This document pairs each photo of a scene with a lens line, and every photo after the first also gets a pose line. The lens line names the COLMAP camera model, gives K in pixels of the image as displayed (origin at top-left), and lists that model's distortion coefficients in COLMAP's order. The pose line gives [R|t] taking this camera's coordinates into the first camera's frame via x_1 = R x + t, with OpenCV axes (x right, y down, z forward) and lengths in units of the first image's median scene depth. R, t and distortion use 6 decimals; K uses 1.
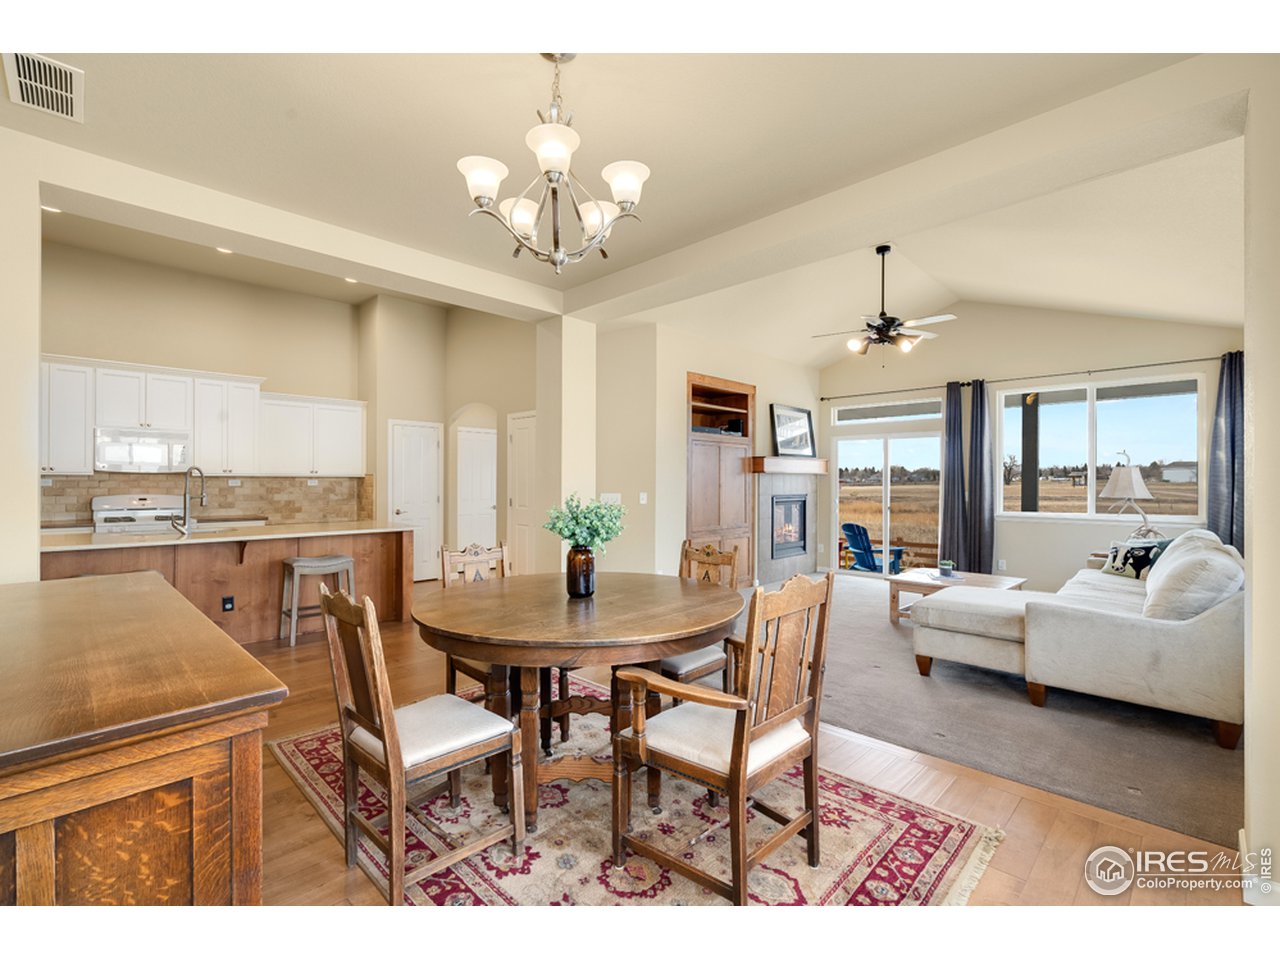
lens RADIAL K [[569.3, 0, 642.0], [0, 569.3, 479.9], [0, 0, 1]] dist [0.001228, 0.000054]
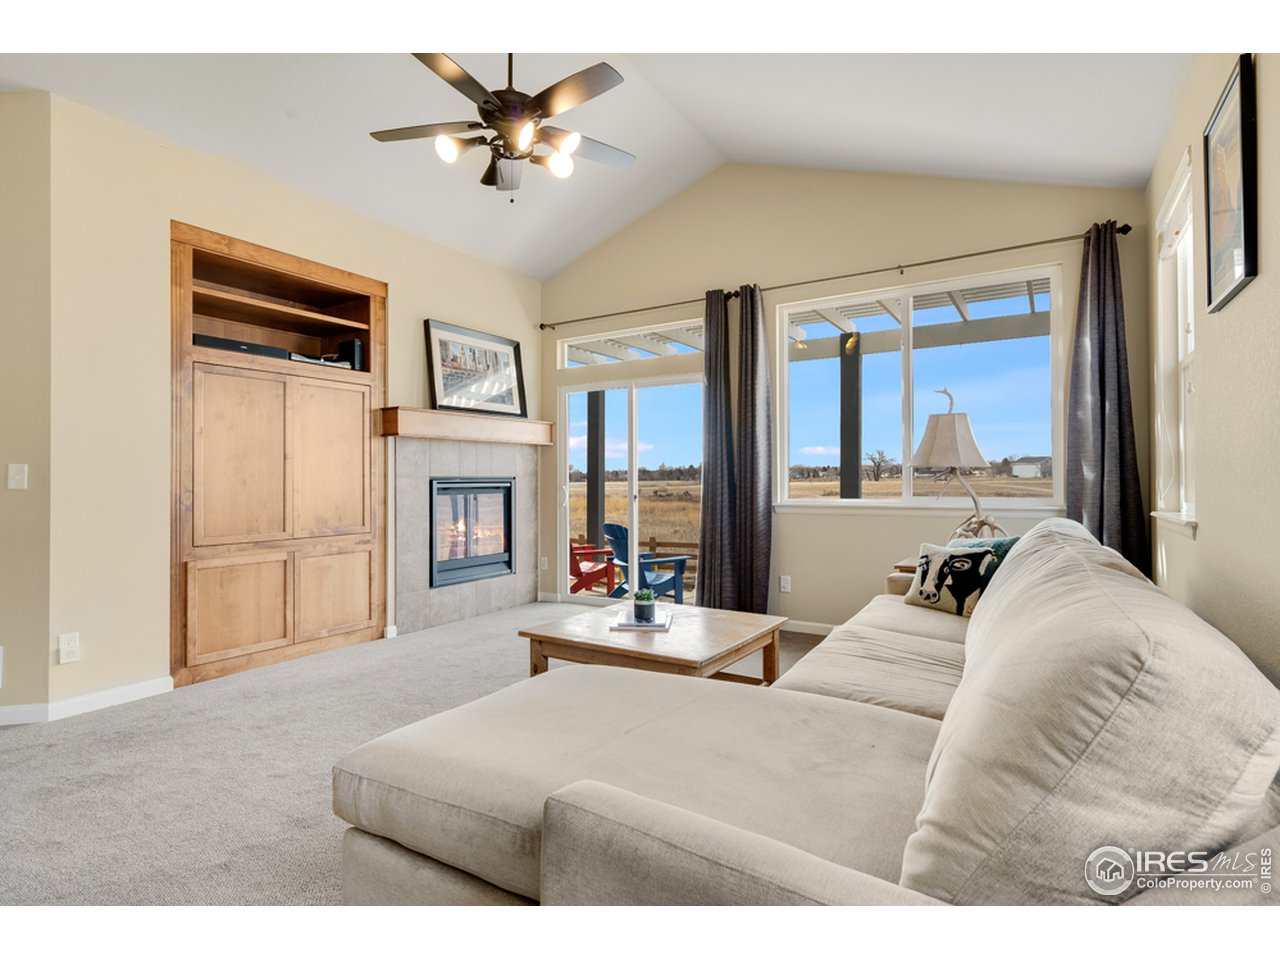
lens RADIAL K [[639.4, 0, 636.1], [0, 639.4, 478.7], [0, 0, 1]] dist [0.006557, 0.000649]
pose [[0.978212, -0.006992, 0.207490, 0.310904], [0.007061, 0.999975, 0.000409, 0.031053], [-0.207488, 0.001065, 0.978237, 0.330016]]
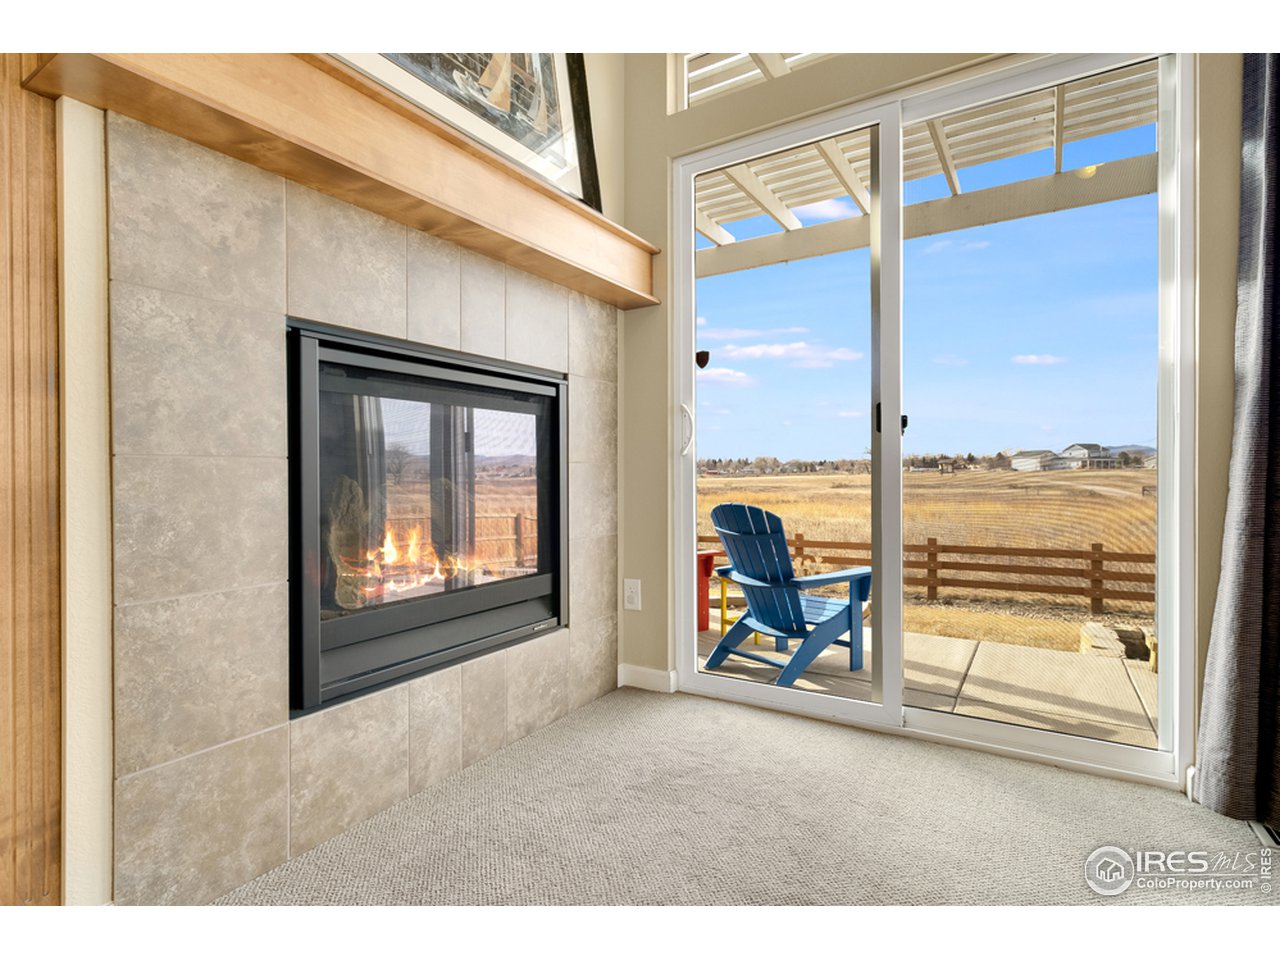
lens RADIAL K [[639.4, 0, 661.3], [0, 639.4, 484.1], [0, 0, 1]] dist [0.006557, 0.000649]
pose [[0.968031, -0.010690, 0.250604, 0.295785], [0.006448, 0.999822, 0.017742, 0.075115], [-0.250749, -0.015559, 0.967927, 0.832728]]
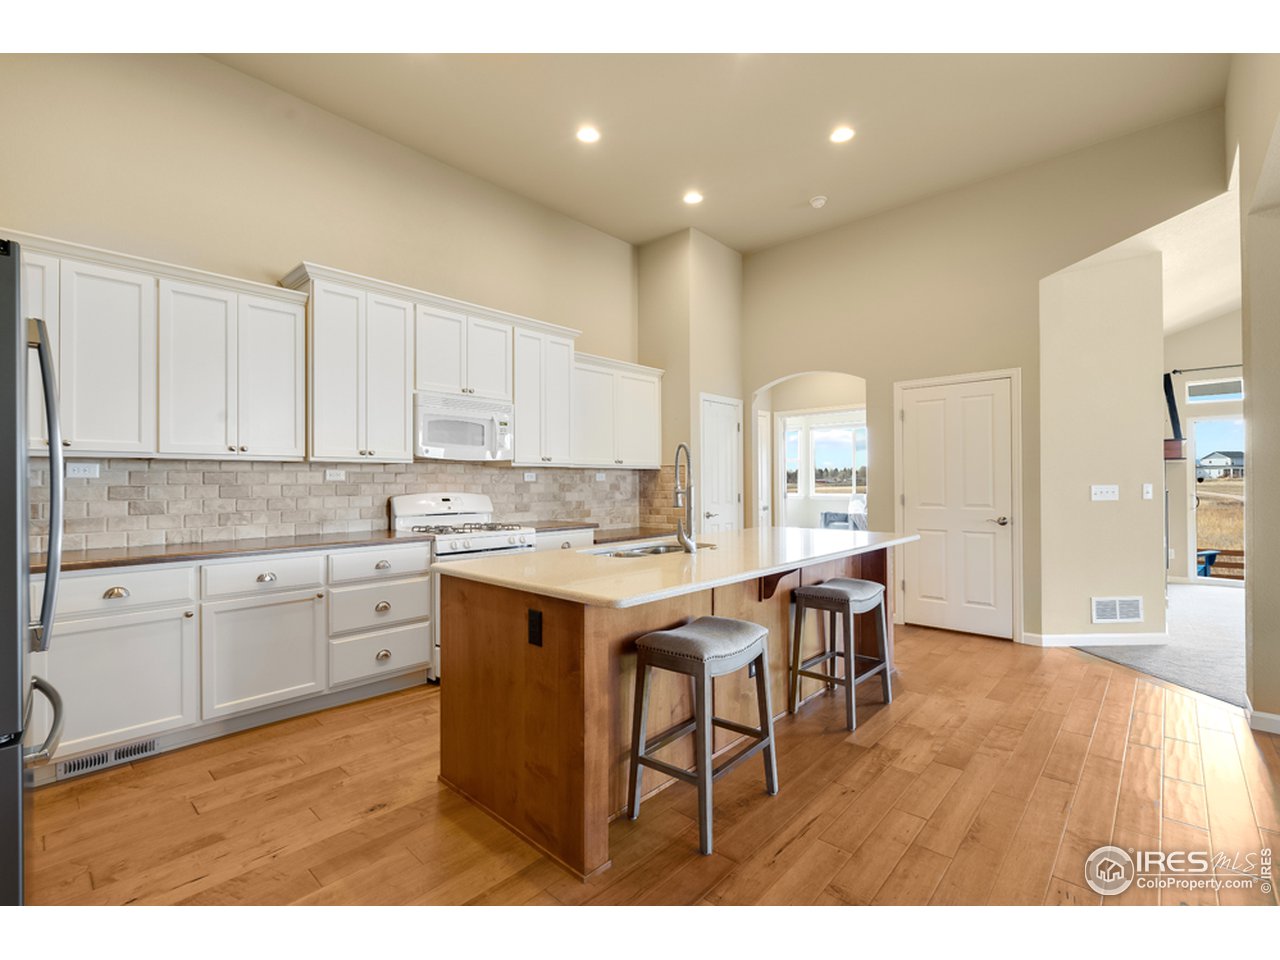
lens RADIAL K [[569.3, 0, 646.0], [0, 569.3, 476.6], [0, 0, 1]] dist [0.001228, 0.000054]
pose [[0.998933, -0.008096, 0.045462, -0.555896], [0.008530, 0.999920, -0.009372, 0.011878], [-0.045383, 0.009750, 0.998922, 0.248157]]
